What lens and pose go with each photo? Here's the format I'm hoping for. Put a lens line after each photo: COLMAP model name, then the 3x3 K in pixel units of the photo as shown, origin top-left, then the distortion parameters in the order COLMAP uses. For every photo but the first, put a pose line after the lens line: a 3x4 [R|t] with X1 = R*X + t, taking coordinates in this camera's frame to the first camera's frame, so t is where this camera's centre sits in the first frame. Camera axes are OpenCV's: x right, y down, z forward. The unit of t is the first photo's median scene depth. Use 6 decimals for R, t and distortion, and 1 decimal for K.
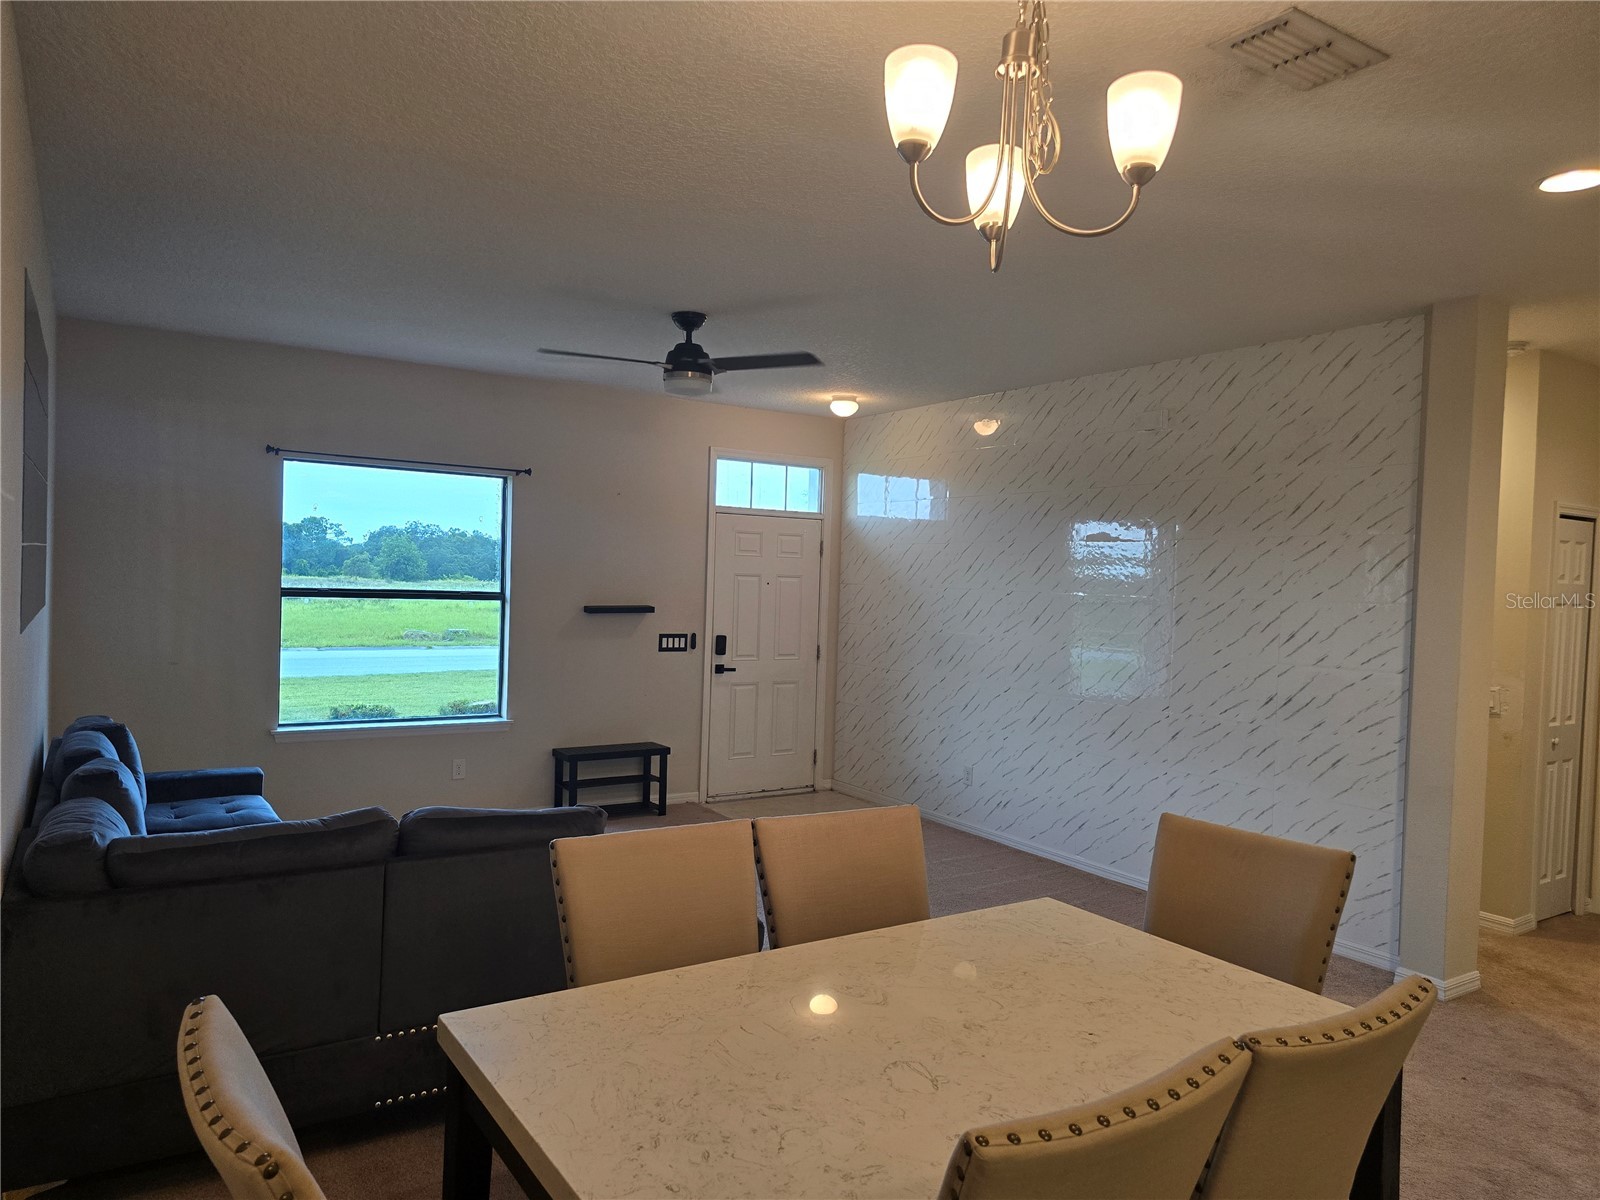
lens RADIAL K [[1077.7, 0, 794.7], [0, 1077.7, 594.2], [0, 0, 1]] dist [0.066386, -0.057955]
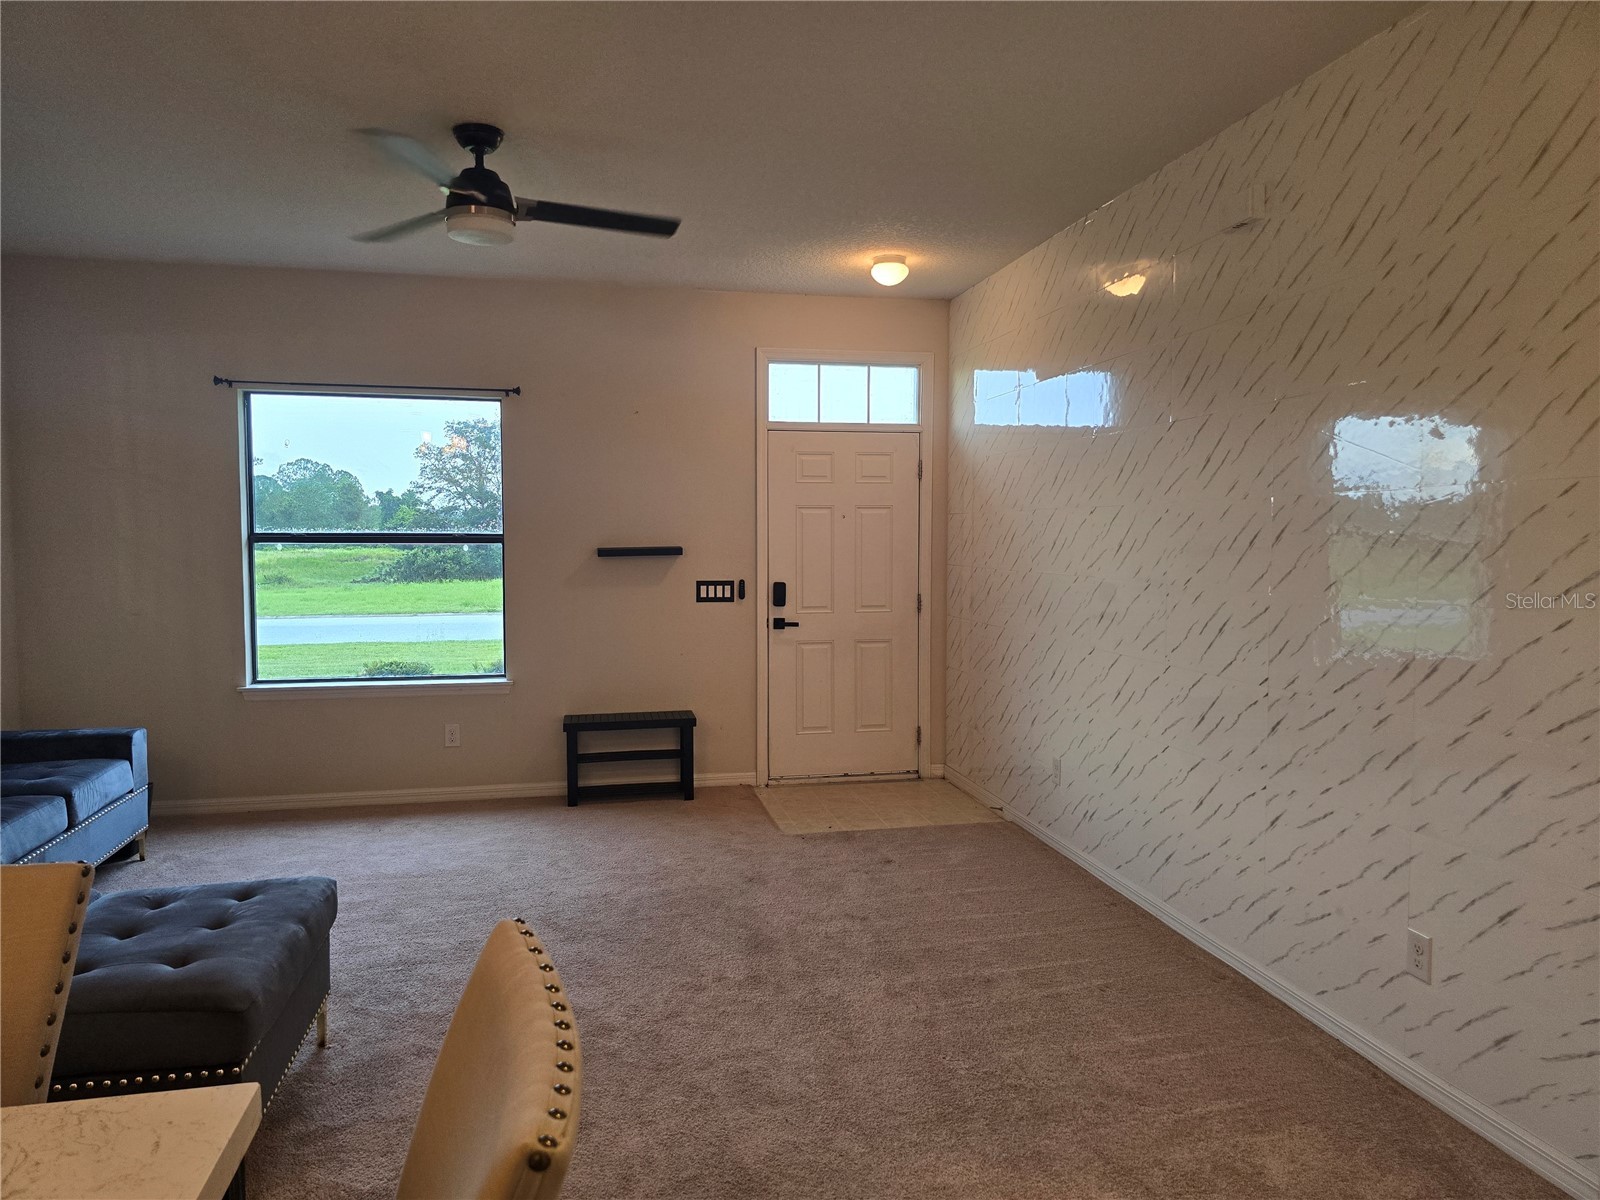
lens RADIAL K [[1077.7, 0, 794.7], [0, 1077.7, 594.2], [0, 0, 1]] dist [0.066386, -0.057955]
pose [[0.930194, -0.010902, -0.366907, 0.244859], [0.023064, 0.999320, 0.028778, 0.024716], [0.366344, -0.035232, 0.929812, 0.256334]]
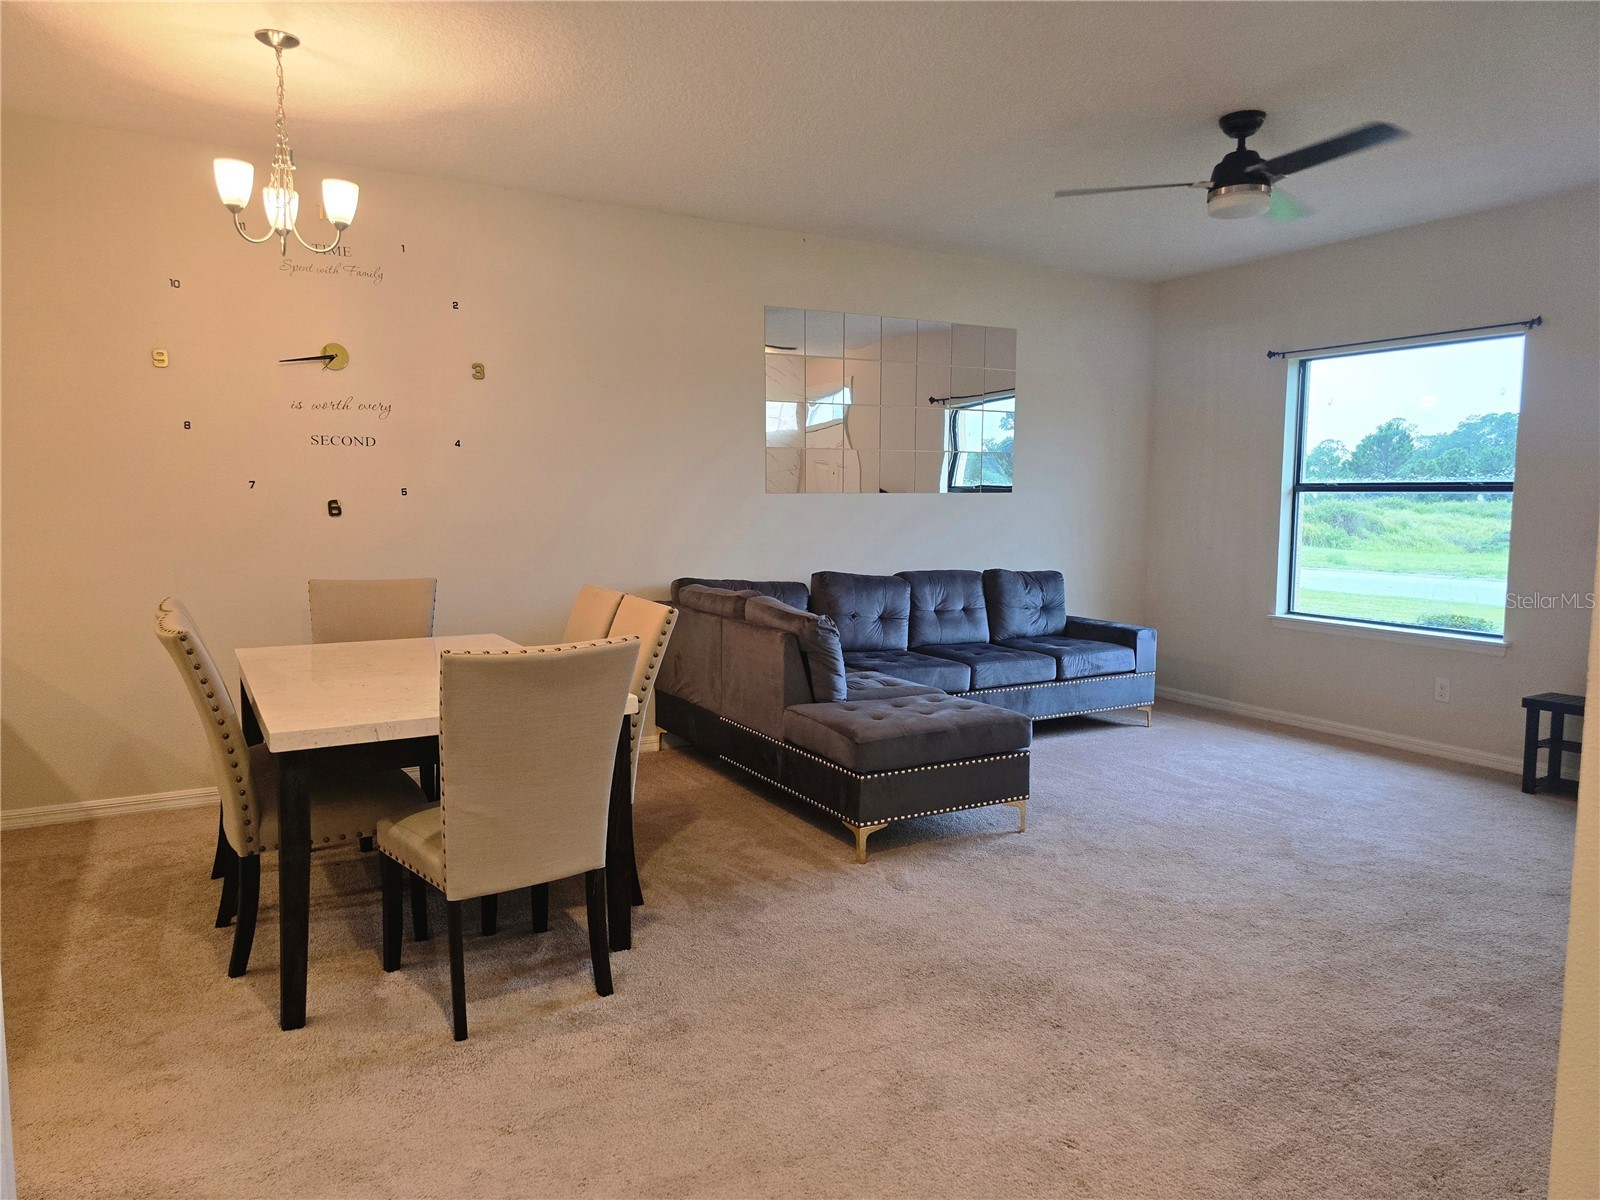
lens RADIAL K [[1077.7, 0, 794.7], [0, 1077.7, 594.2], [0, 0, 1]] dist [0.066386, -0.057955]
pose [[-0.058019, 0.060302, -0.996493, 0.516459], [-0.026729, 0.997722, 0.061932, 0.040994], [0.997958, 0.030228, -0.056275, 0.479951]]
